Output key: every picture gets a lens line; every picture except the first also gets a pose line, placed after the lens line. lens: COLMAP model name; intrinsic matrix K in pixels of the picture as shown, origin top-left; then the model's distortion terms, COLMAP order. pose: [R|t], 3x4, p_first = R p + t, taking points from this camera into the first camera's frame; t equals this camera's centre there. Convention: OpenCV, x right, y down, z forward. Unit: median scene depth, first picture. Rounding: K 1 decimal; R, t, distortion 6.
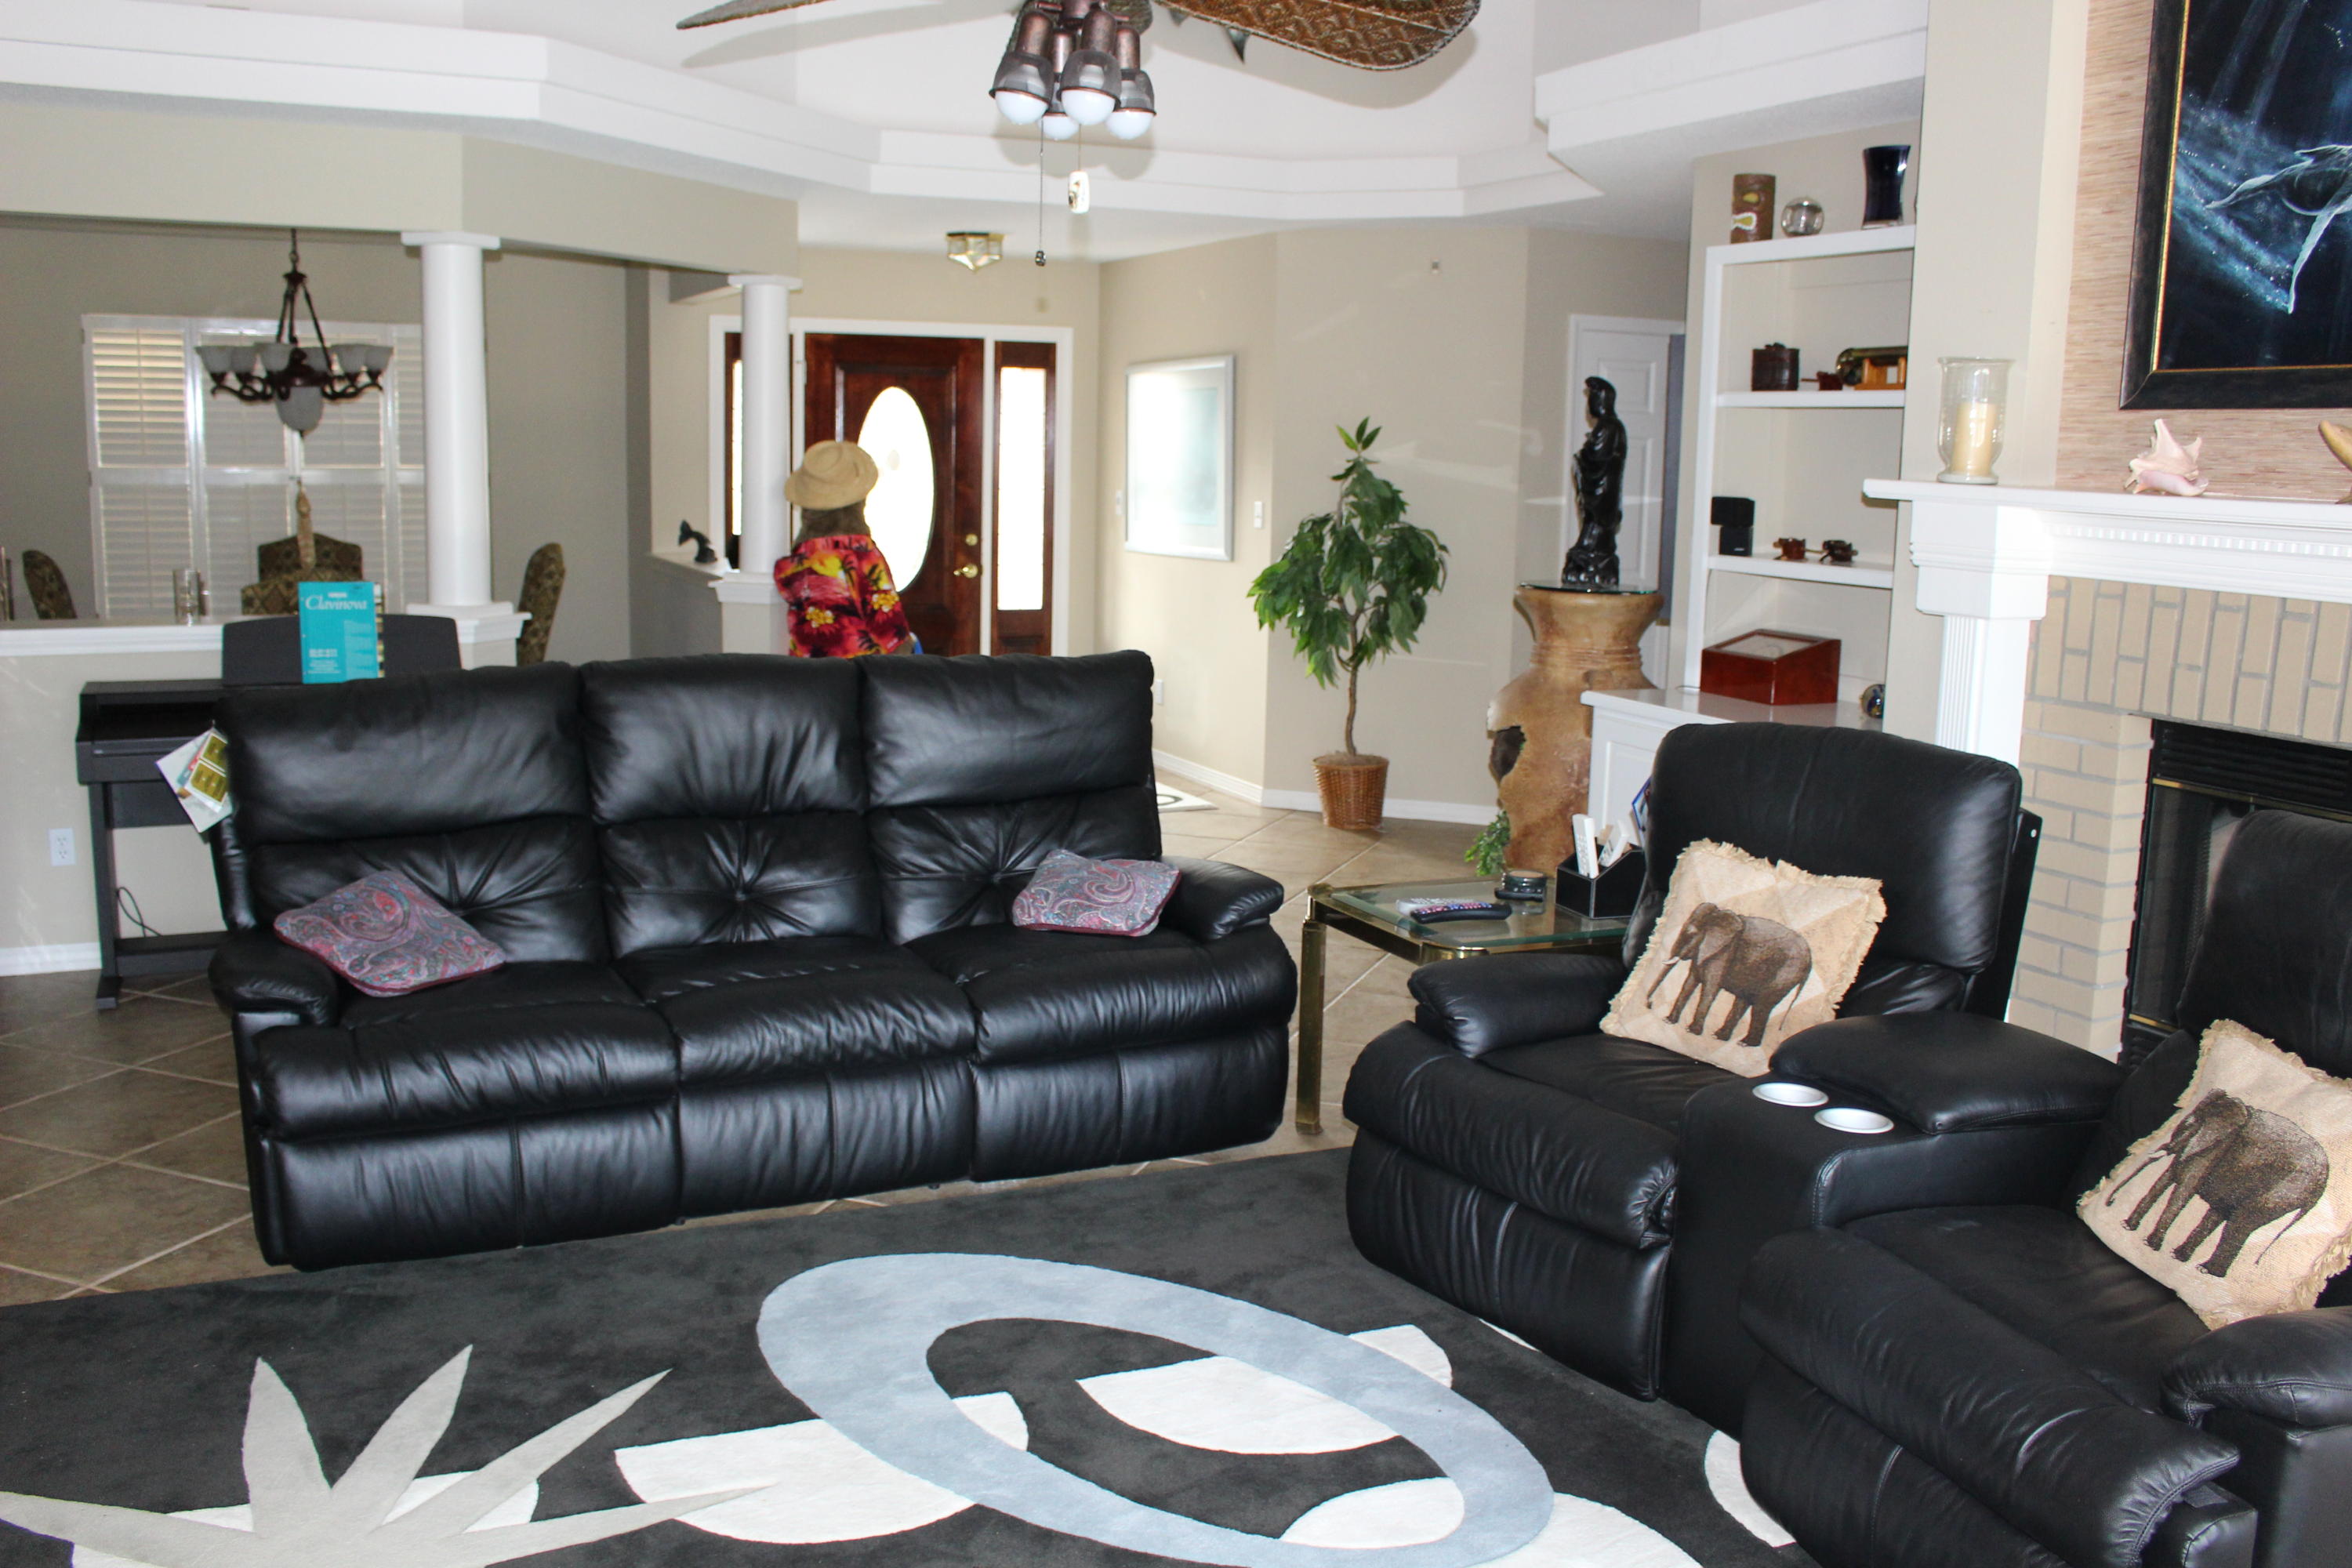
lens RADIAL K [[2050.8, 0, 1176.0], [0, 2050.8, 784.0], [0, 0, 1]] dist [-0.155073, 0.137944]
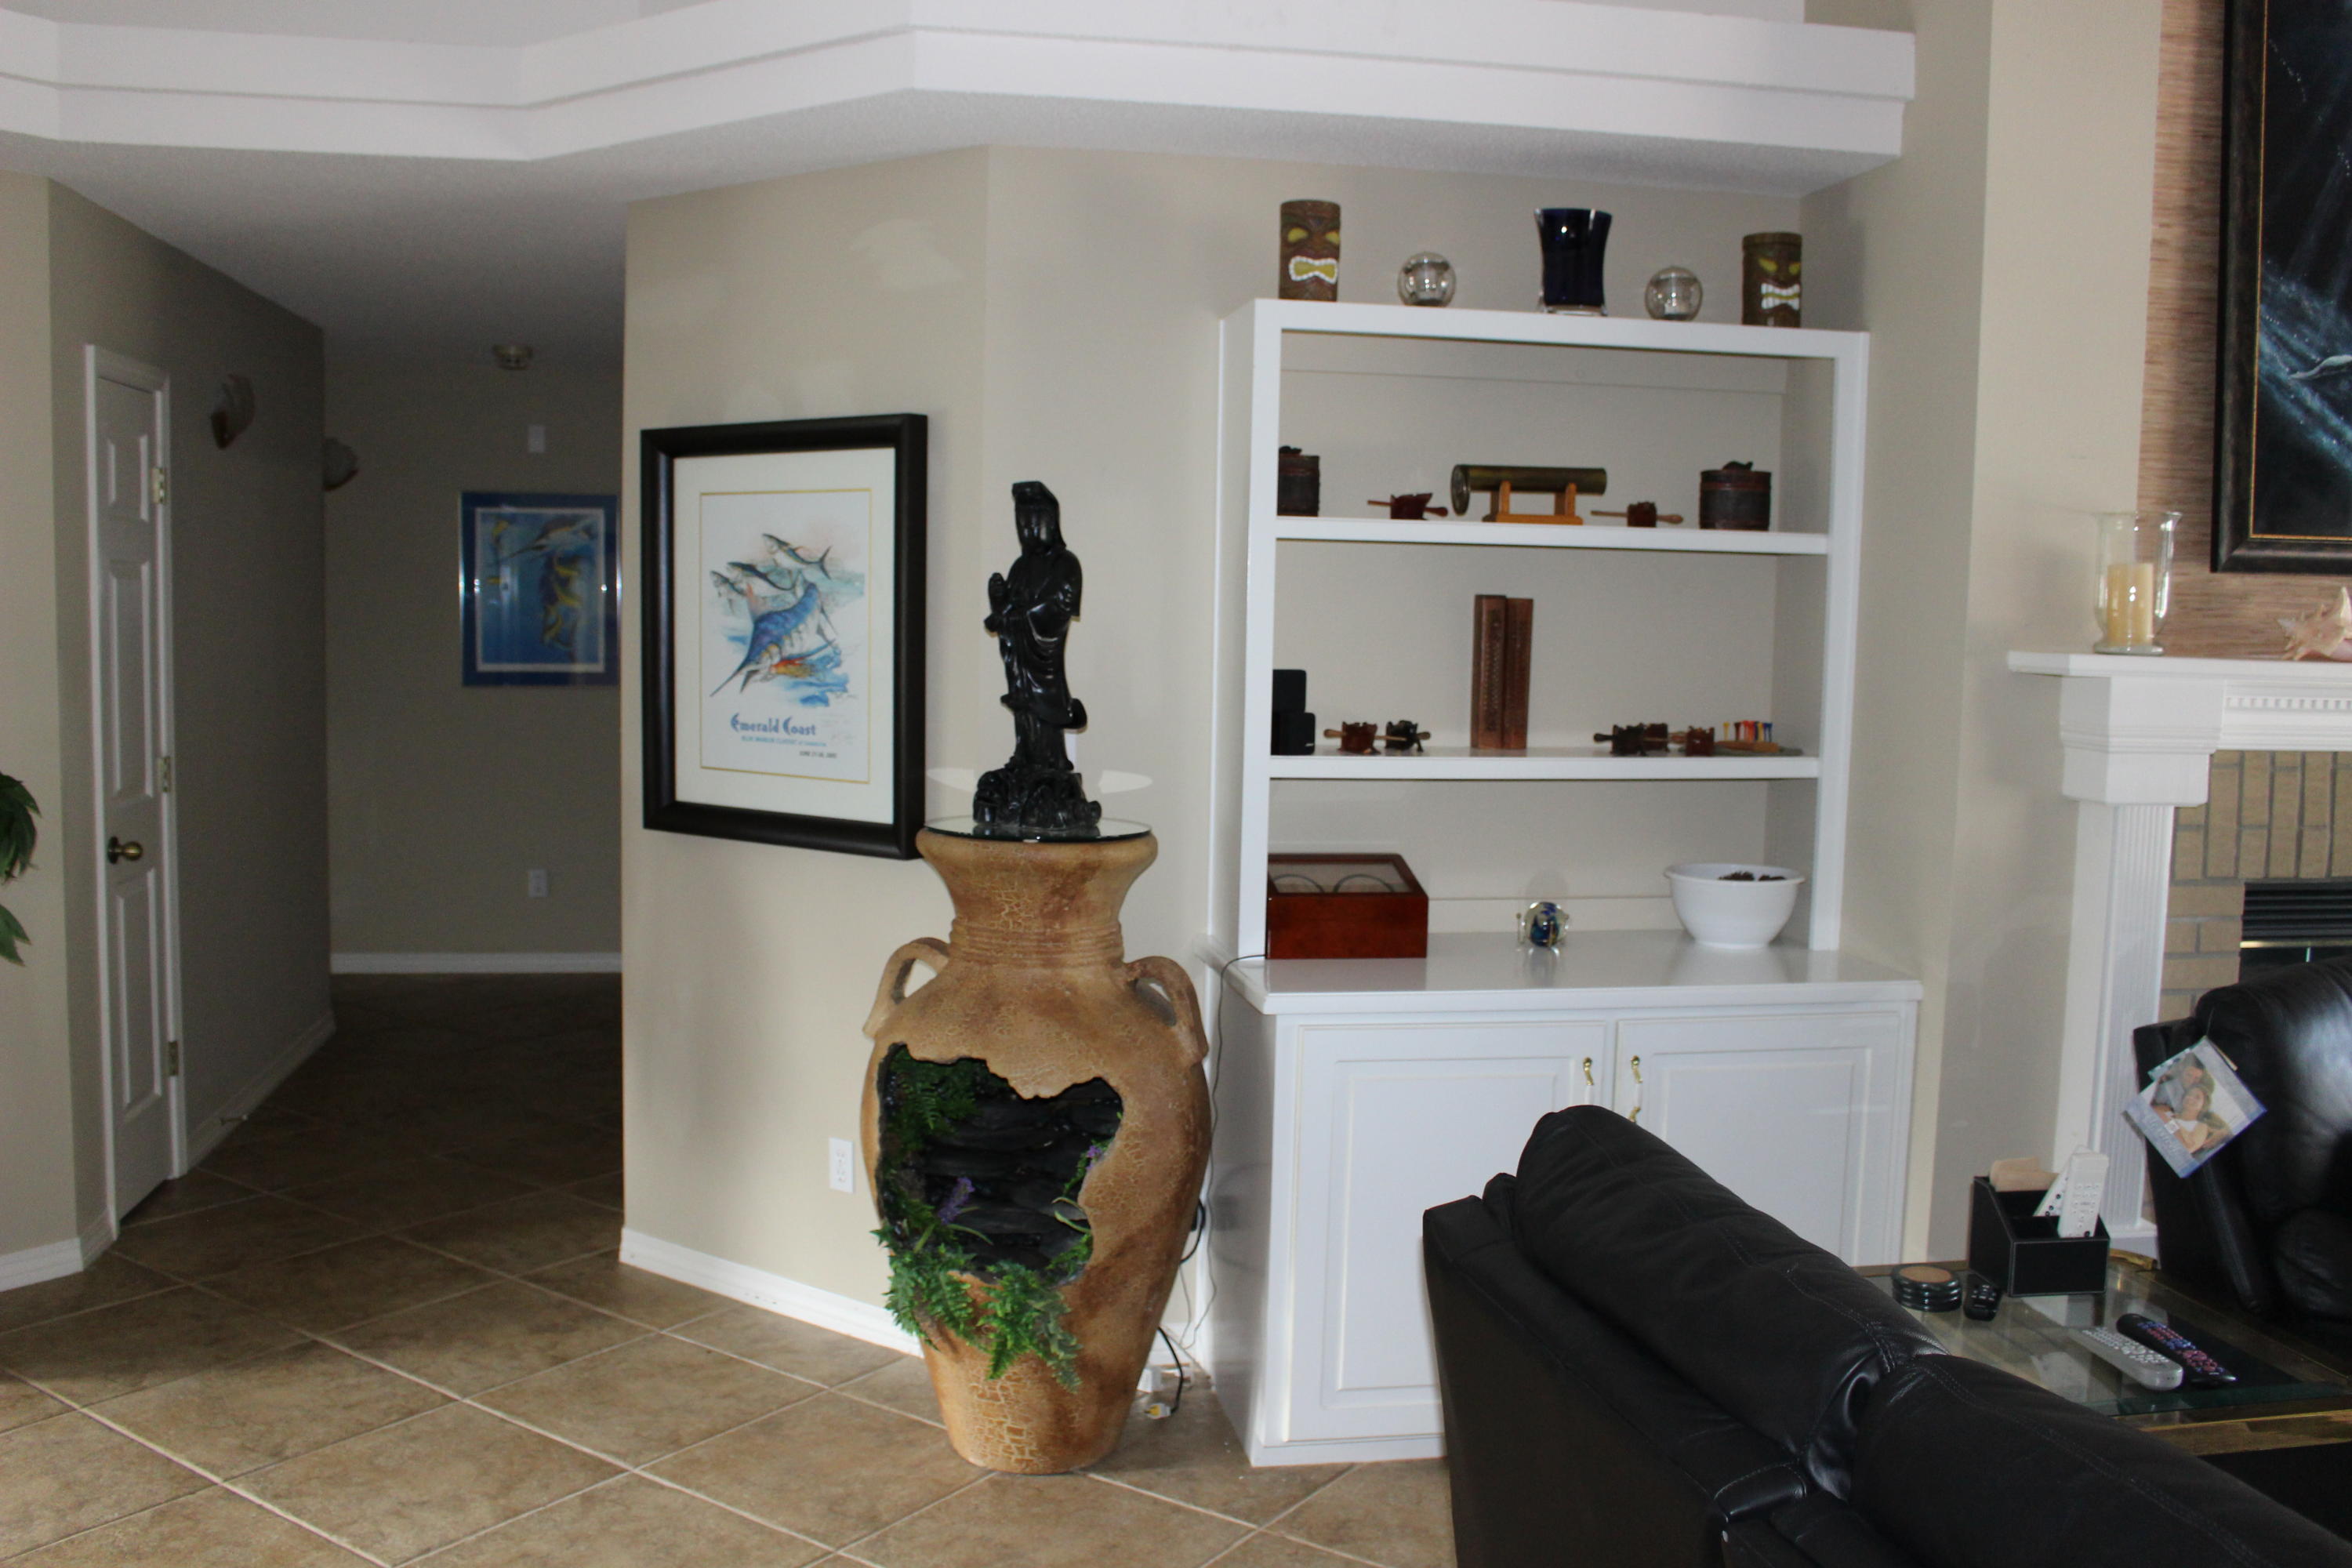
lens RADIAL K [[2050.8, 0, 1176.0], [0, 2050.8, 784.0], [0, 0, 1]] dist [-0.155073, 0.137944]
pose [[0.240476, -0.103901, 0.965078, -0.610404], [0.145318, 0.986903, 0.070041, -0.238581], [-0.959716, 0.123400, 0.252425, 1.311572]]
